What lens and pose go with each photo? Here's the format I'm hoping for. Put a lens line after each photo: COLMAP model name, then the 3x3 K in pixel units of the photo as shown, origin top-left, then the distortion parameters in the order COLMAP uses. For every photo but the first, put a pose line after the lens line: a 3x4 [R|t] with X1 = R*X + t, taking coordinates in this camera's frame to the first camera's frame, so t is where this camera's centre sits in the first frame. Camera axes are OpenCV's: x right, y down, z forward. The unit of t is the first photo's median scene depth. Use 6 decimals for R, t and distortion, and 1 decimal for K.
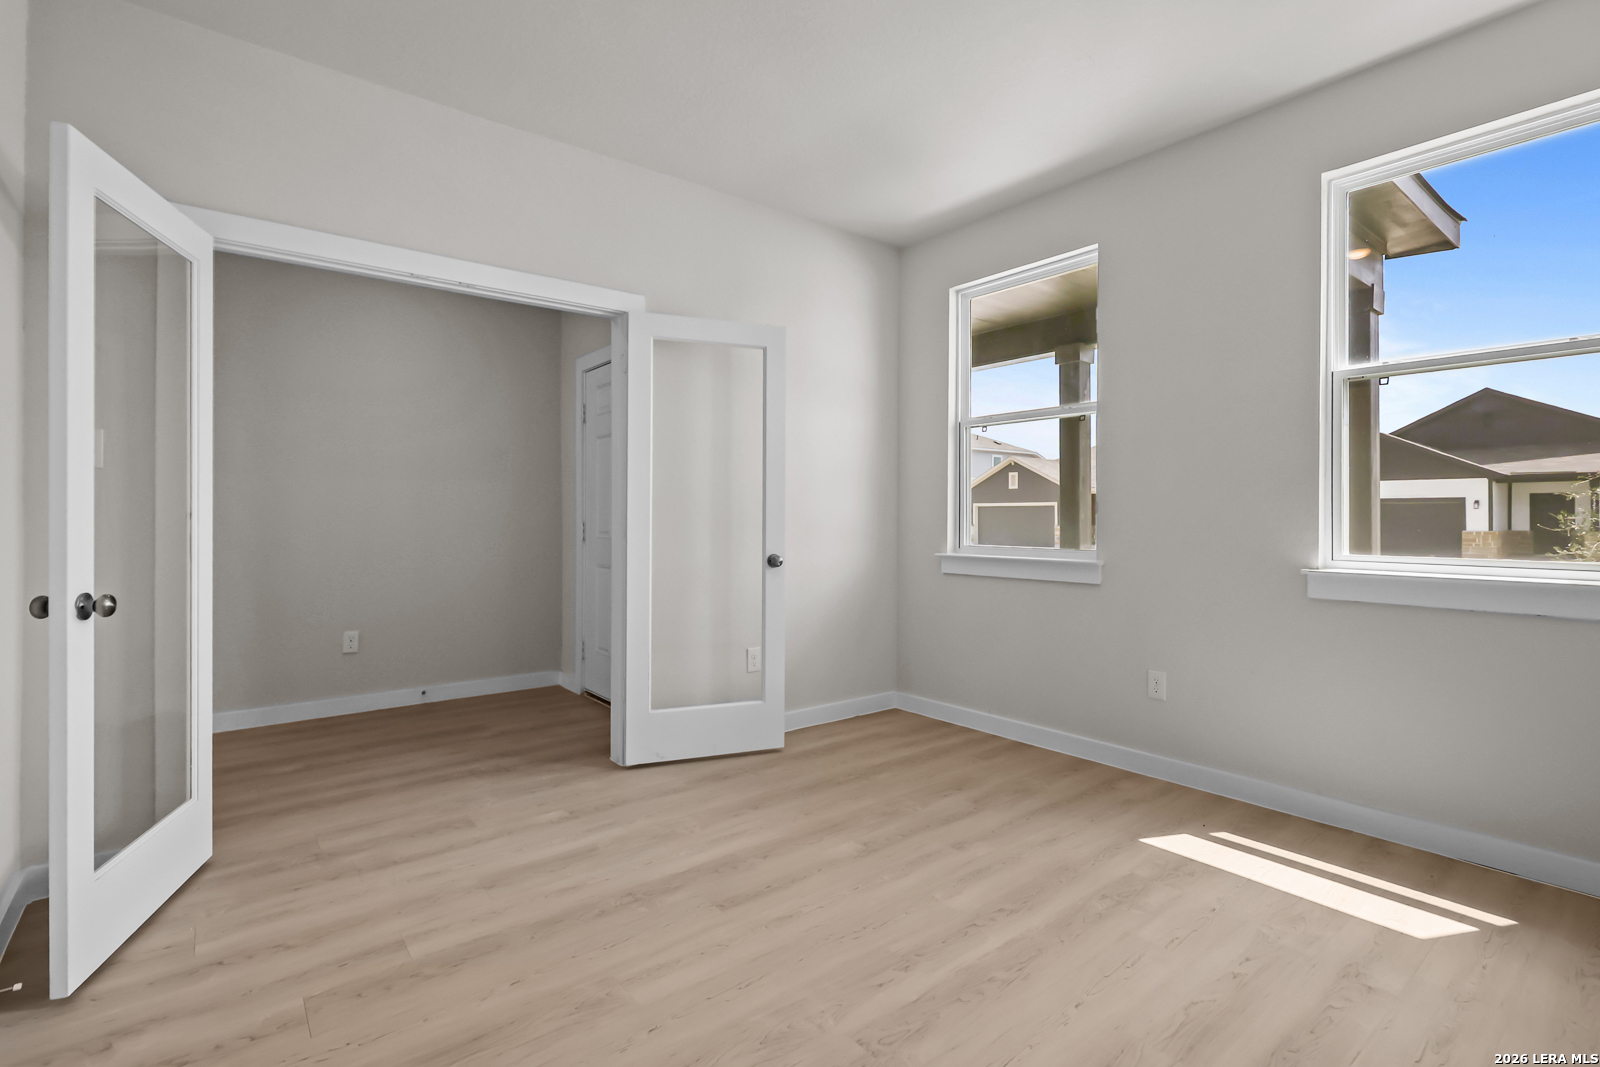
lens RADIAL K [[743.7, 0, 798.2], [0, 743.7, 539.1], [0, 0, 1]] dist [-0.003930, 0.000031]
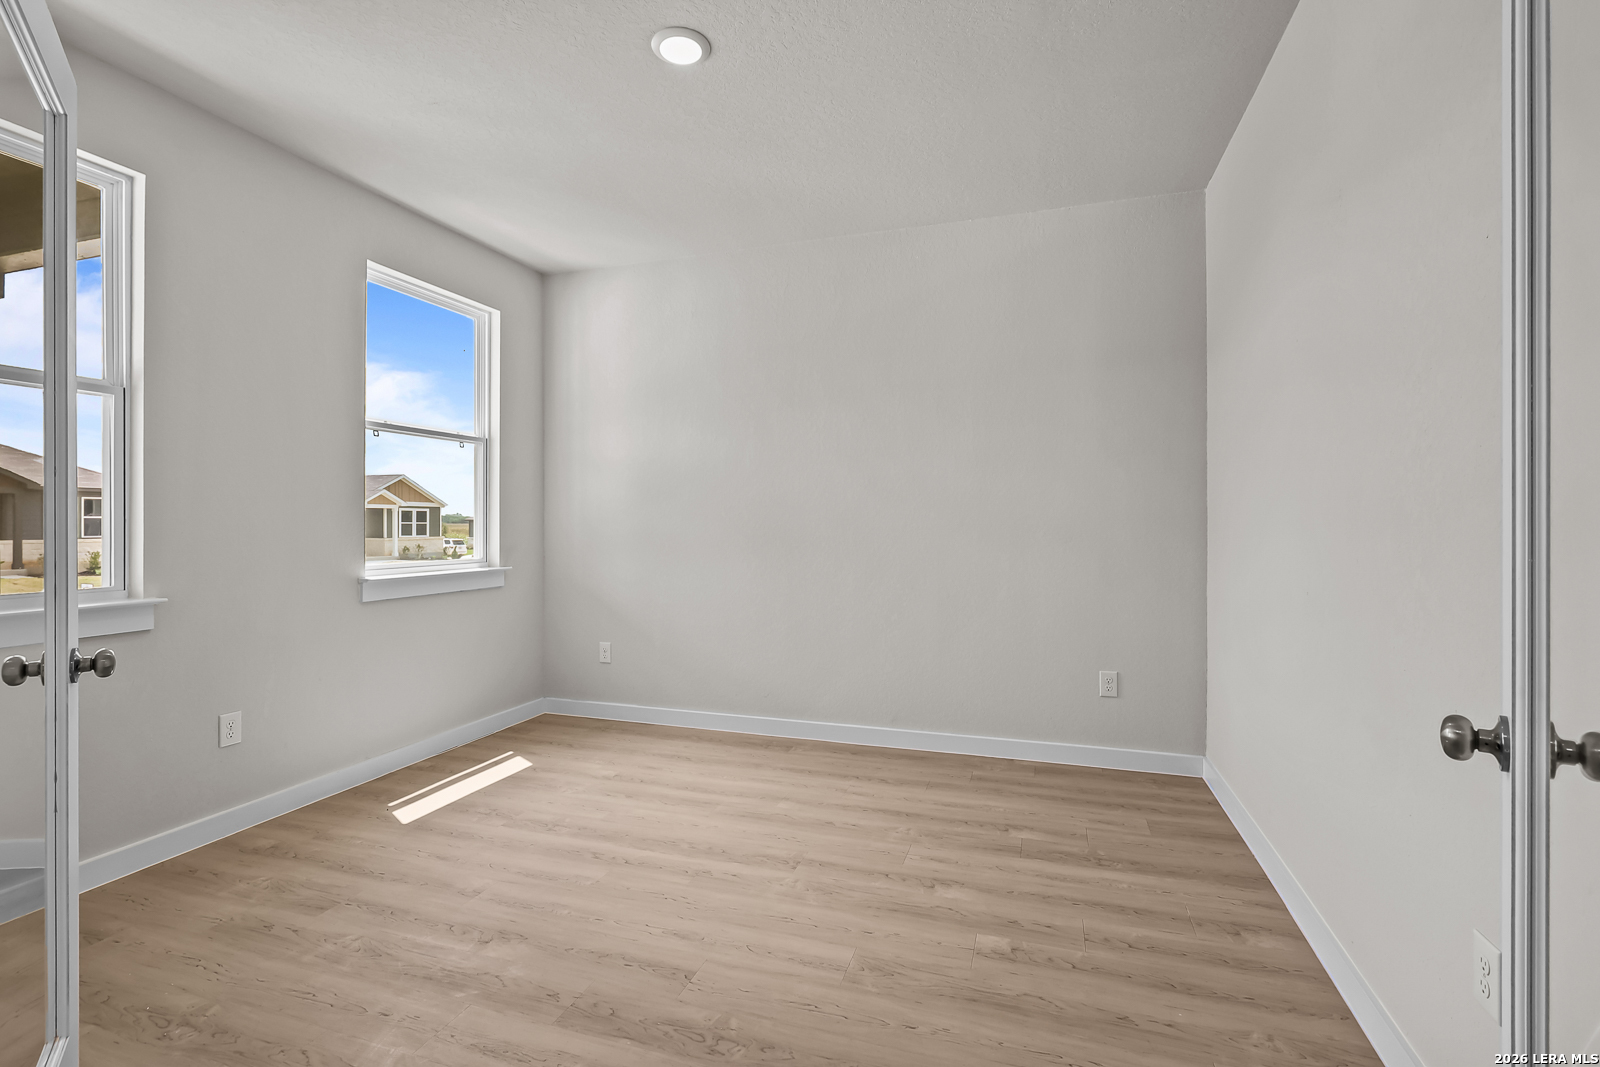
lens RADIAL K [[743.7, 0, 798.2], [0, 743.7, 539.1], [0, 0, 1]] dist [-0.003930, 0.000031]
pose [[-0.547341, -0.016096, 0.836755, -0.853553], [0.029117, 0.998844, 0.038260, -0.056734], [-0.836403, 0.045305, -0.546239, 1.261989]]
